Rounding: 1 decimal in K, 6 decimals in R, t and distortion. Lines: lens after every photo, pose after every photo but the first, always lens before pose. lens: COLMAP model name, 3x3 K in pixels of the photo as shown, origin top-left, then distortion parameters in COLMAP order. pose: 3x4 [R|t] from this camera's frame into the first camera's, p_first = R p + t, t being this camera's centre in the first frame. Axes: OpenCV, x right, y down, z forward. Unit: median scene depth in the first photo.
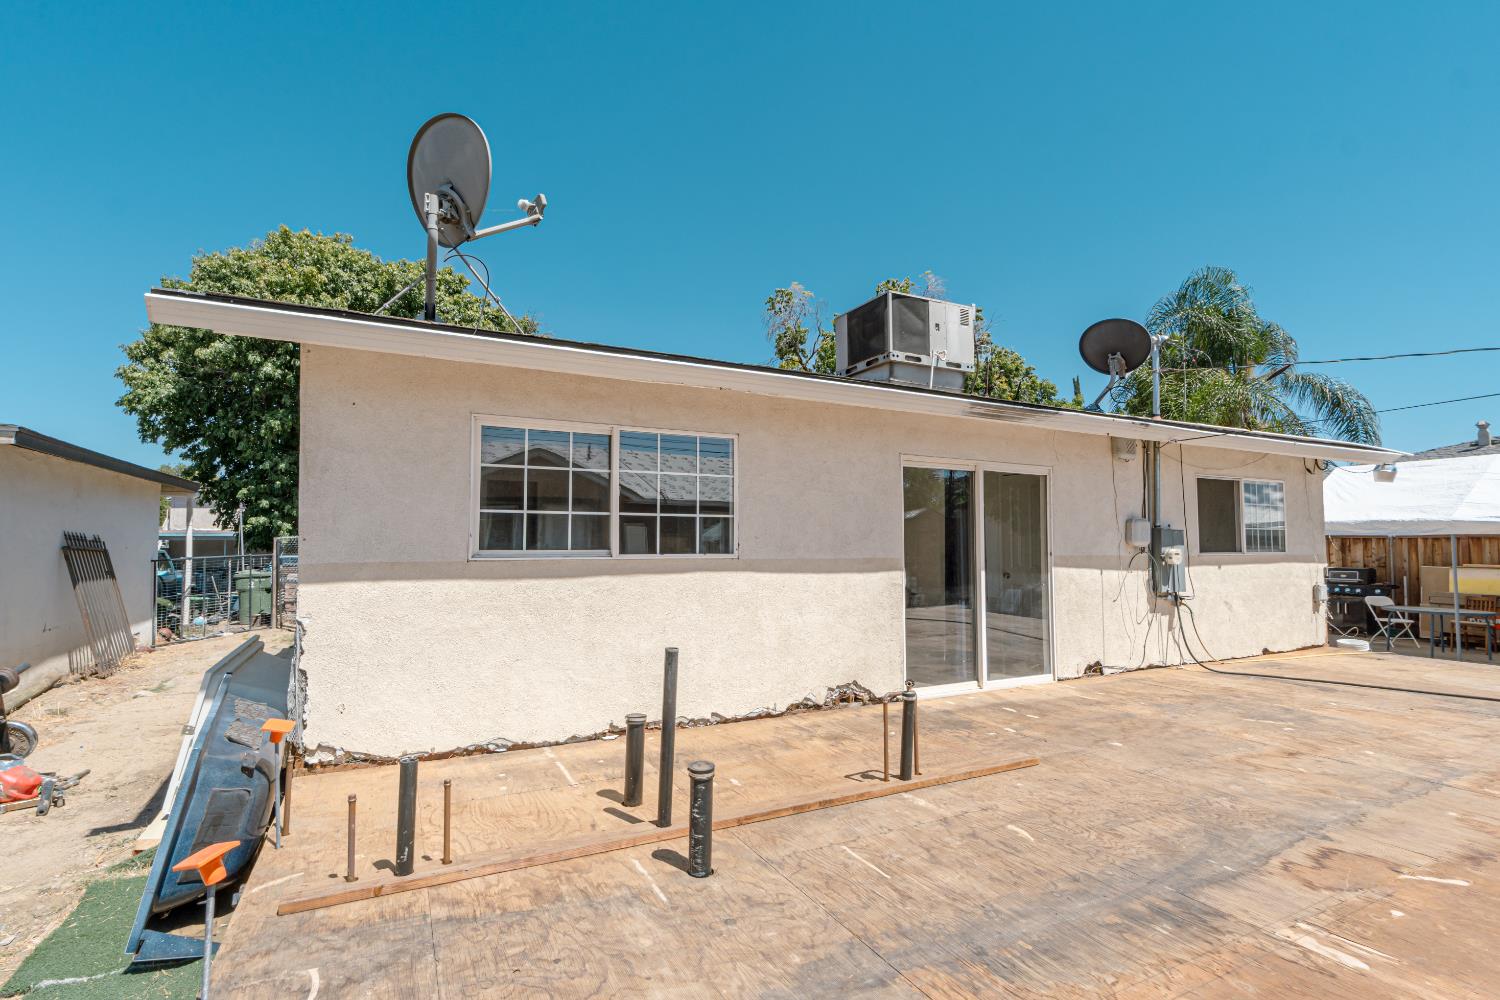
lens RADIAL K [[703.3, 0, 730.6], [0, 703.3, 515.7], [0, 0, 1]] dist [-0.007676, 0.001401]
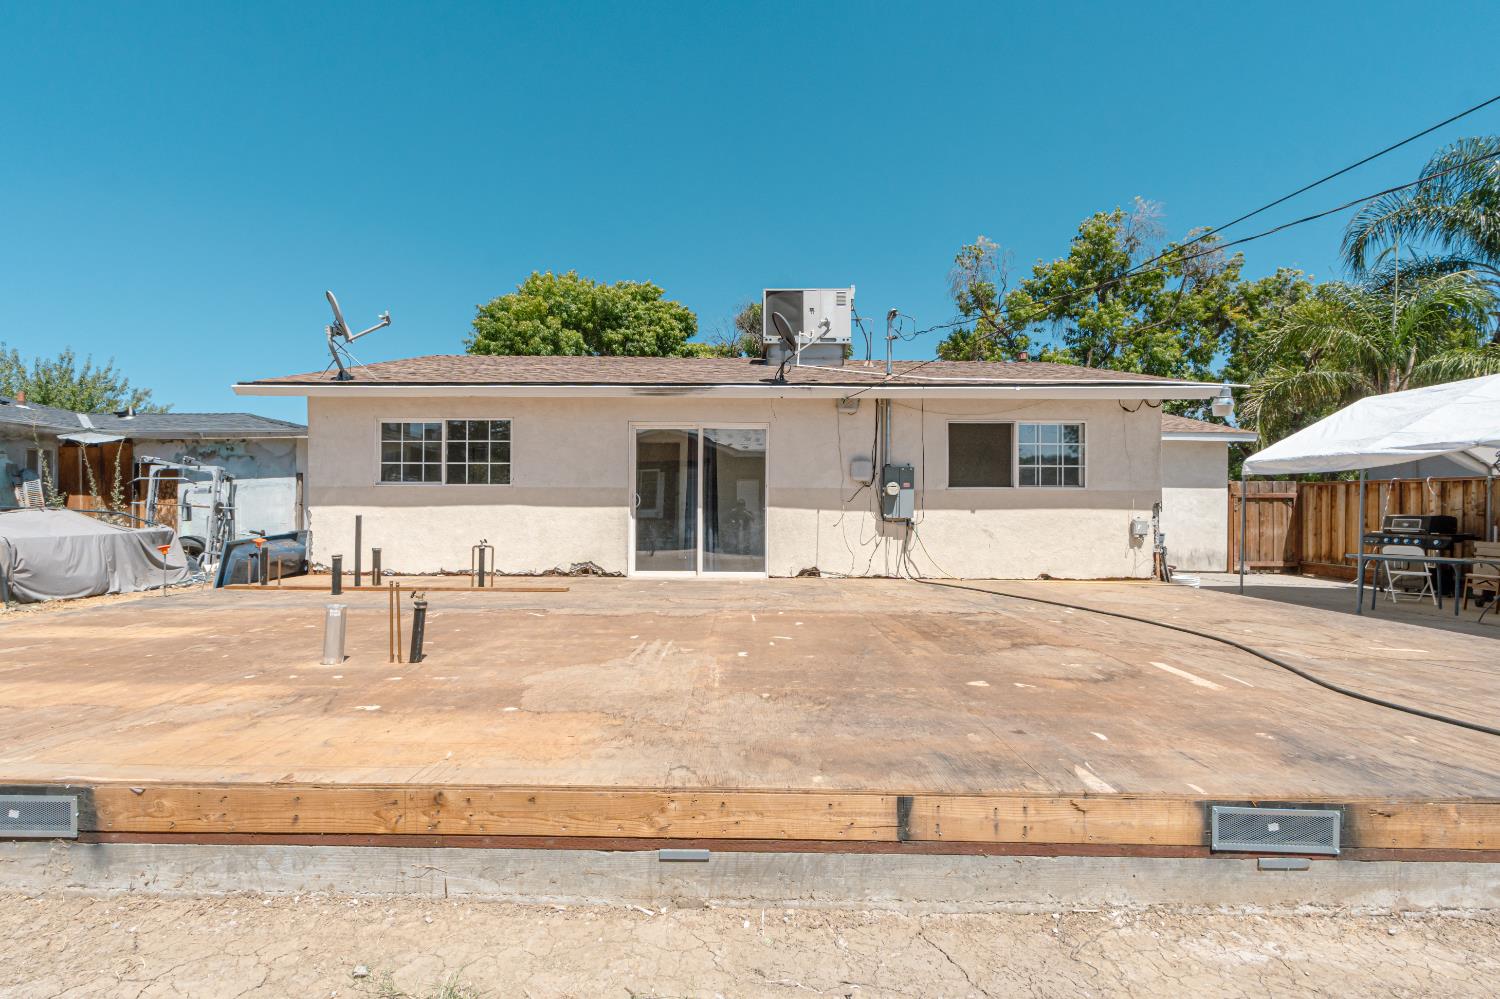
lens RADIAL K [[703.3, 0, 735.4], [0, 703.3, 514.0], [0, 0, 1]] dist [-0.007676, 0.001401]
pose [[0.885792, 0.010000, -0.463975, 0.948147], [0.013494, 0.998790, 0.047290, 0.037936], [0.463887, -0.048150, 0.884585, -0.231589]]
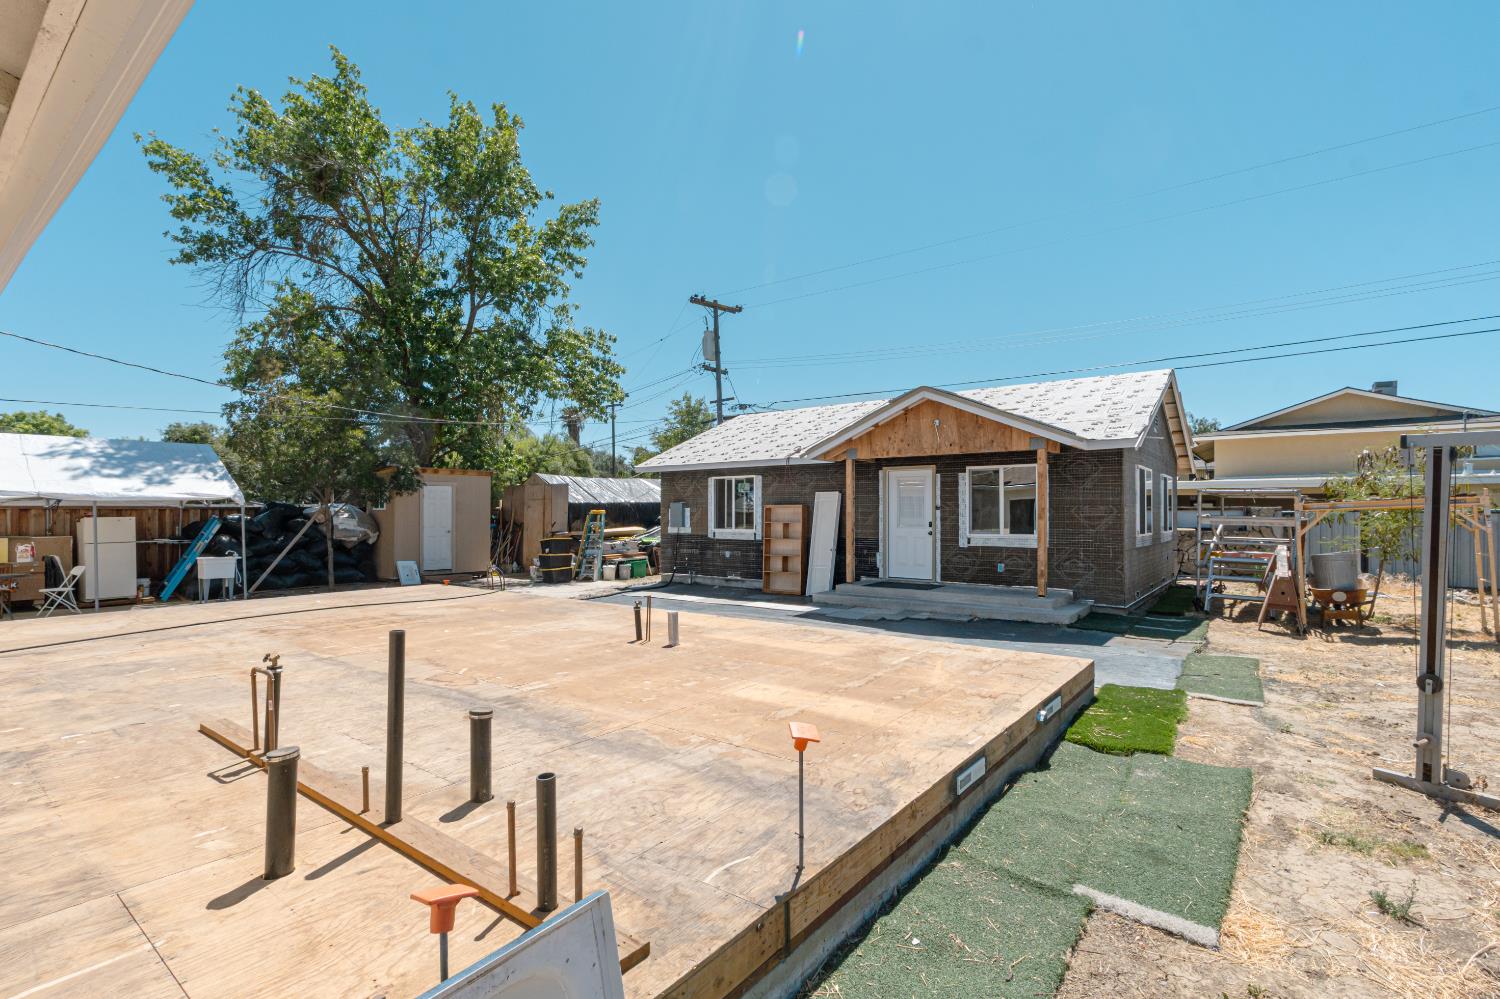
lens RADIAL K [[703.3, 0, 762.6], [0, 703.3, 494.8], [0, 0, 1]] dist [-0.007676, 0.001401]
pose [[-0.465990, 0.021079, 0.884539, -0.510064], [-0.039188, 0.998243, -0.044433, 0.008601], [-0.883922, -0.055369, -0.464345, 0.440775]]
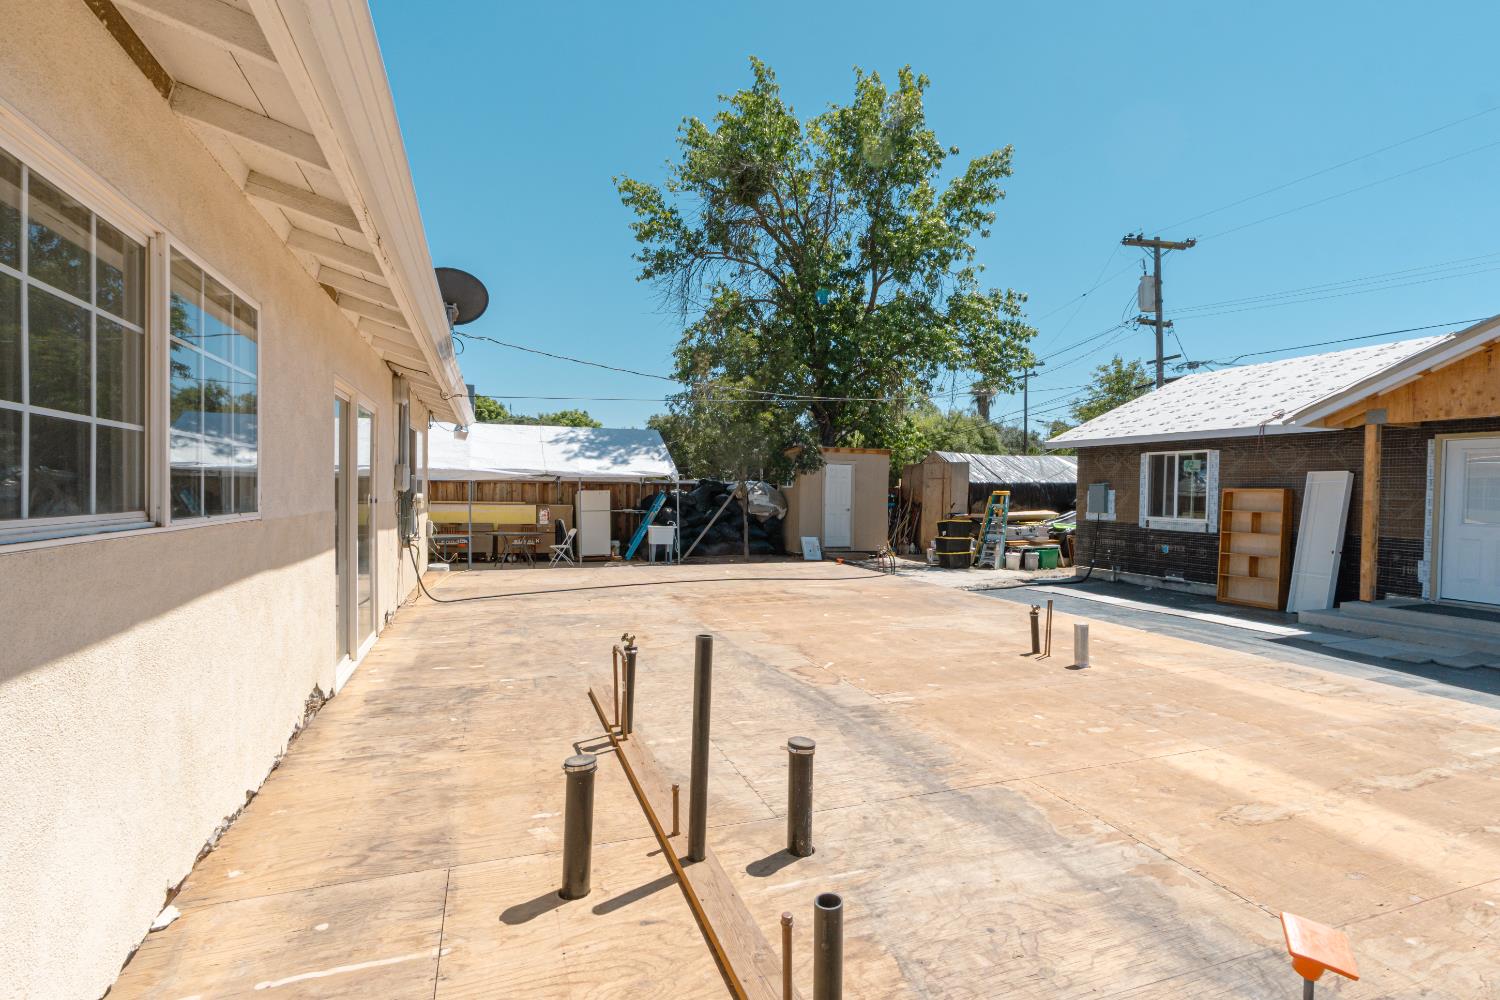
lens RADIAL K [[703.3, 0, 749.7], [0, 703.3, 502.6], [0, 0, 1]] dist [-0.007676, 0.001401]
pose [[0.103233, -0.020758, 0.994441, -0.379460], [-0.060254, 0.997816, 0.027084, 0.001336], [-0.992831, -0.062715, 0.101756, 0.377529]]
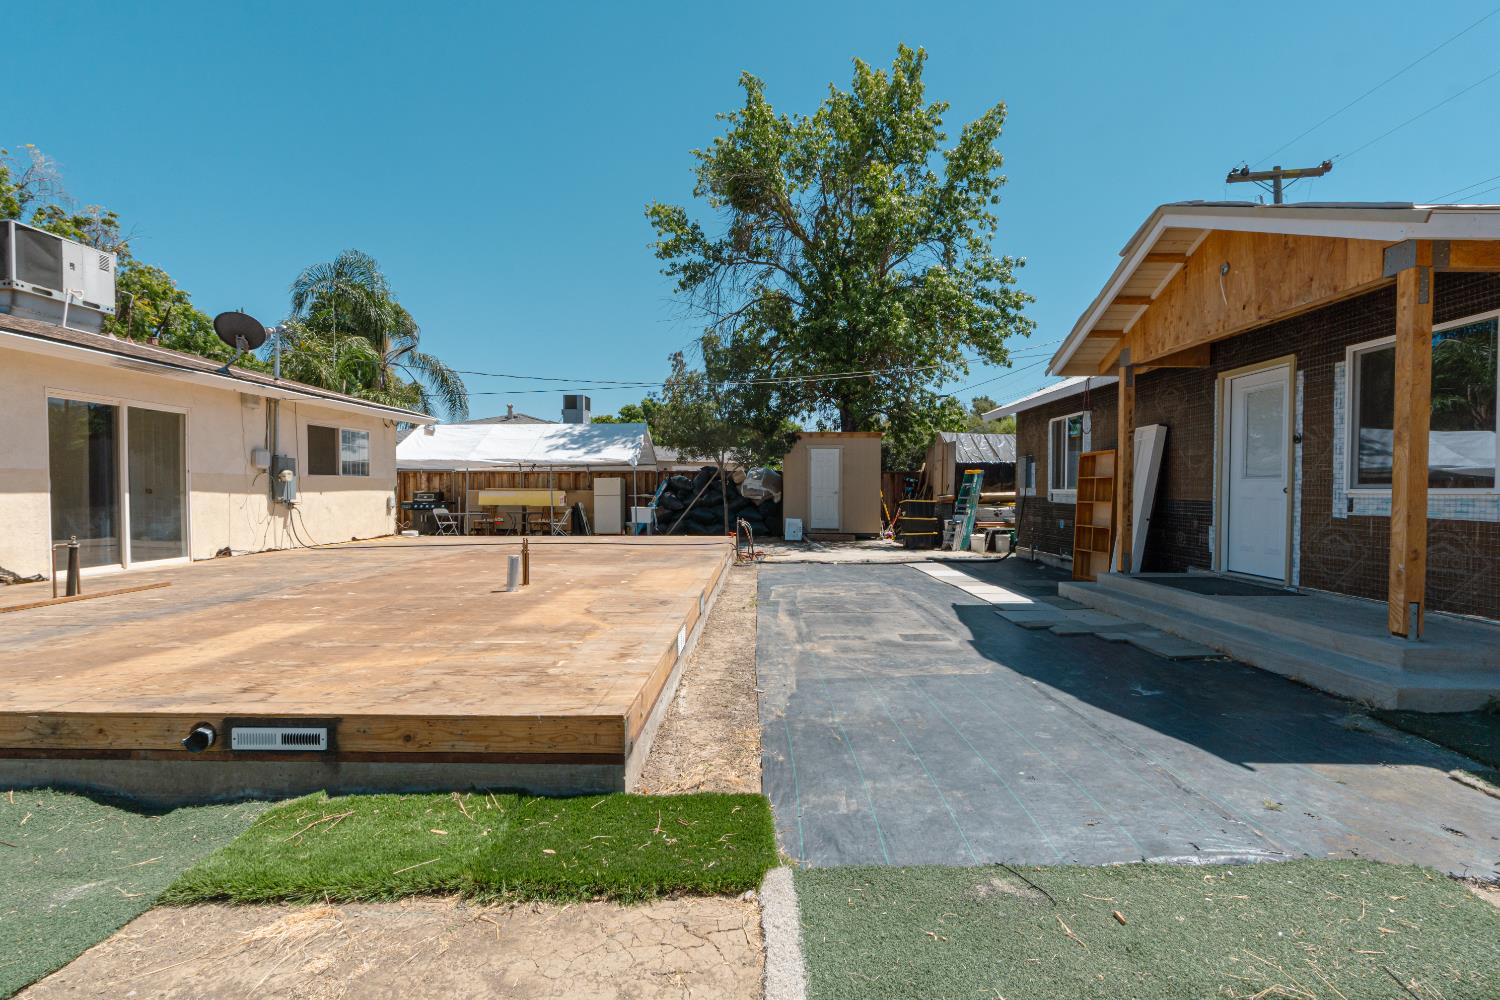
lens RADIAL K [[703.3, 0, 775.1], [0, 703.3, 499.4], [0, 0, 1]] dist [-0.007676, 0.001401]
pose [[0.450762, -0.013764, 0.892538, -0.233987], [-0.038227, 0.998666, 0.034706, 0.015840], [-0.891825, -0.049763, 0.449635, -0.600439]]
